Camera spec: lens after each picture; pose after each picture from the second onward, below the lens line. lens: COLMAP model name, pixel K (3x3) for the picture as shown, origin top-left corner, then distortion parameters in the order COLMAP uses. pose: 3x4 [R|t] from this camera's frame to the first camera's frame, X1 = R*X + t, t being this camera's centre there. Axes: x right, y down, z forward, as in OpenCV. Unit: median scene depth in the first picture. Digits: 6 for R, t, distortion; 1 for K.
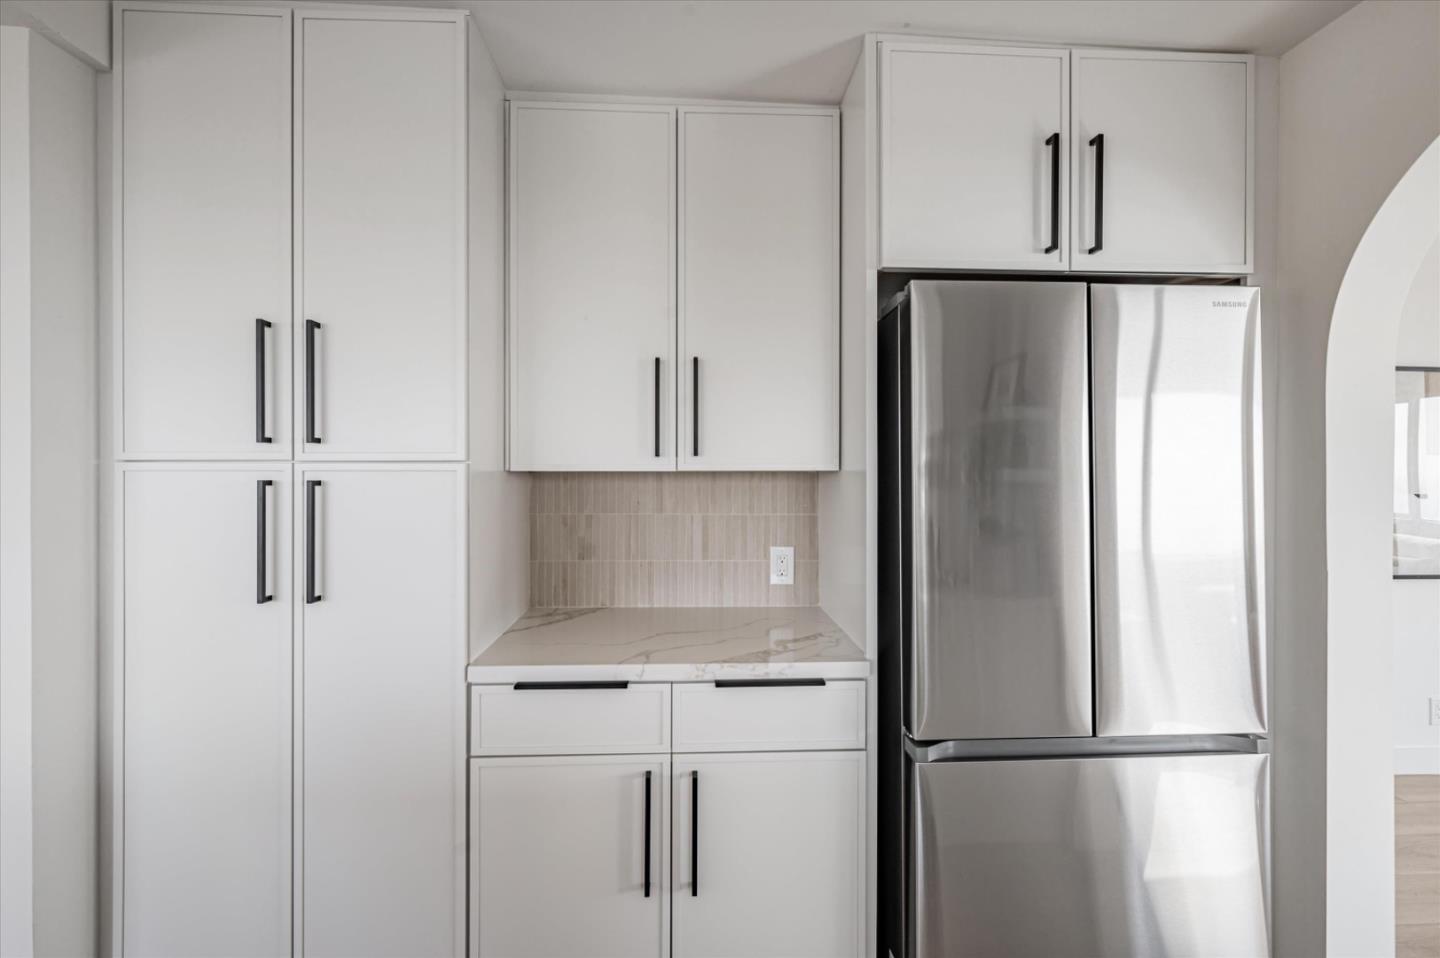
lens RADIAL K [[655.4, 0, 718.6], [0, 655.4, 472.5], [0, 0, 1]] dist [0.002077, -0.001395]
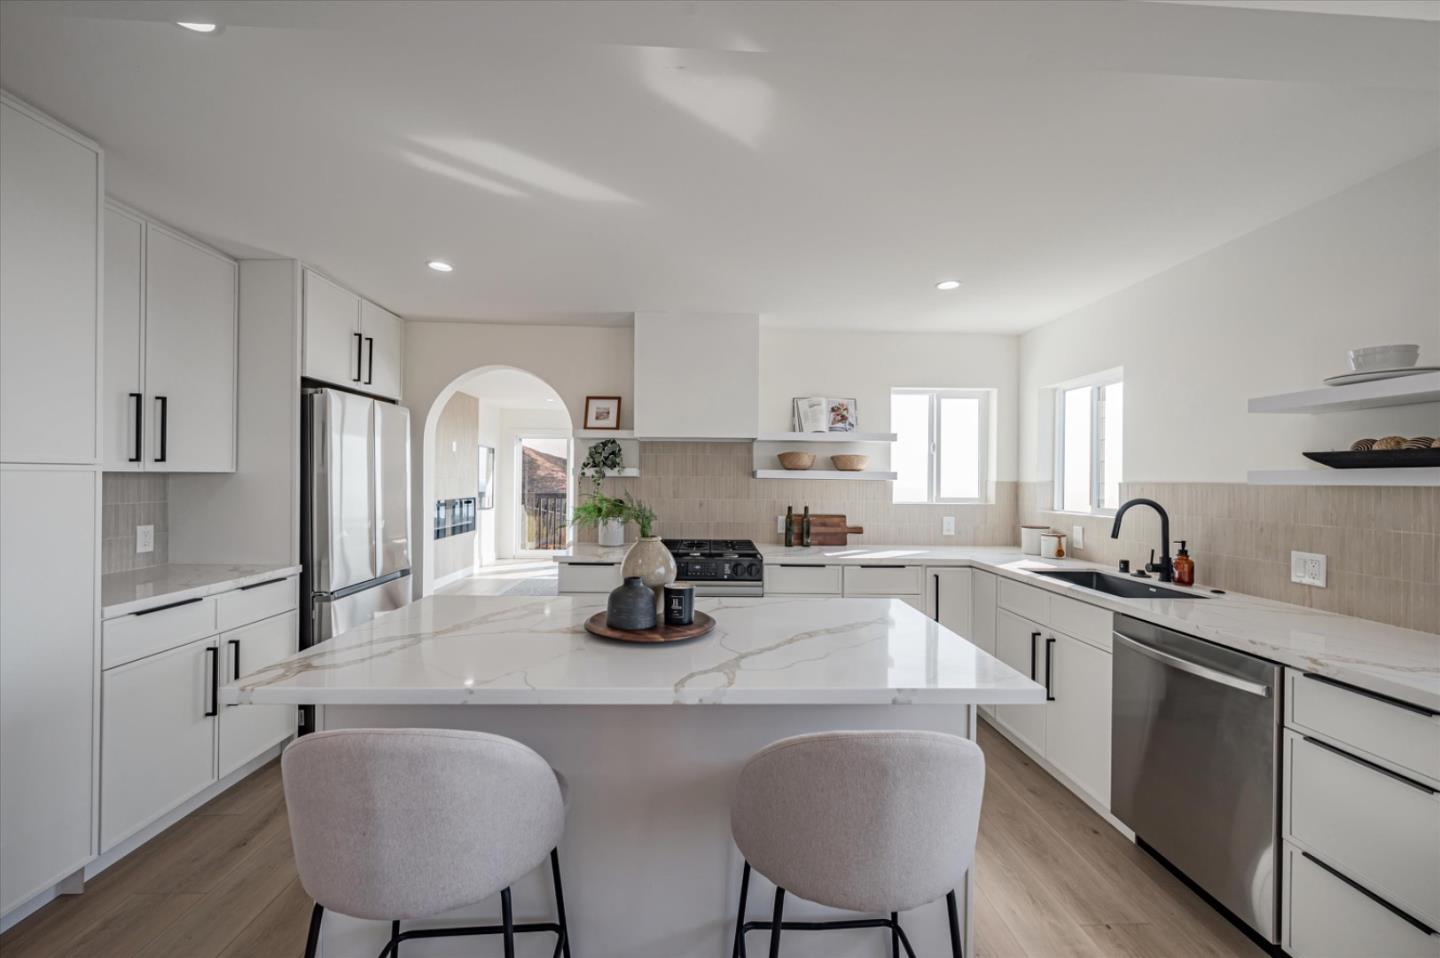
lens RADIAL K [[569.7, 0, 717.5], [0, 569.7, 480.0], [0, 0, 1]] dist [-0.000262, 0.000449]
pose [[0.018225, -0.005528, 0.999819, -1.310767], [-0.009997, 0.999934, 0.005711, -0.004108], [-0.999784, -0.010099, 0.018169, -0.297996]]
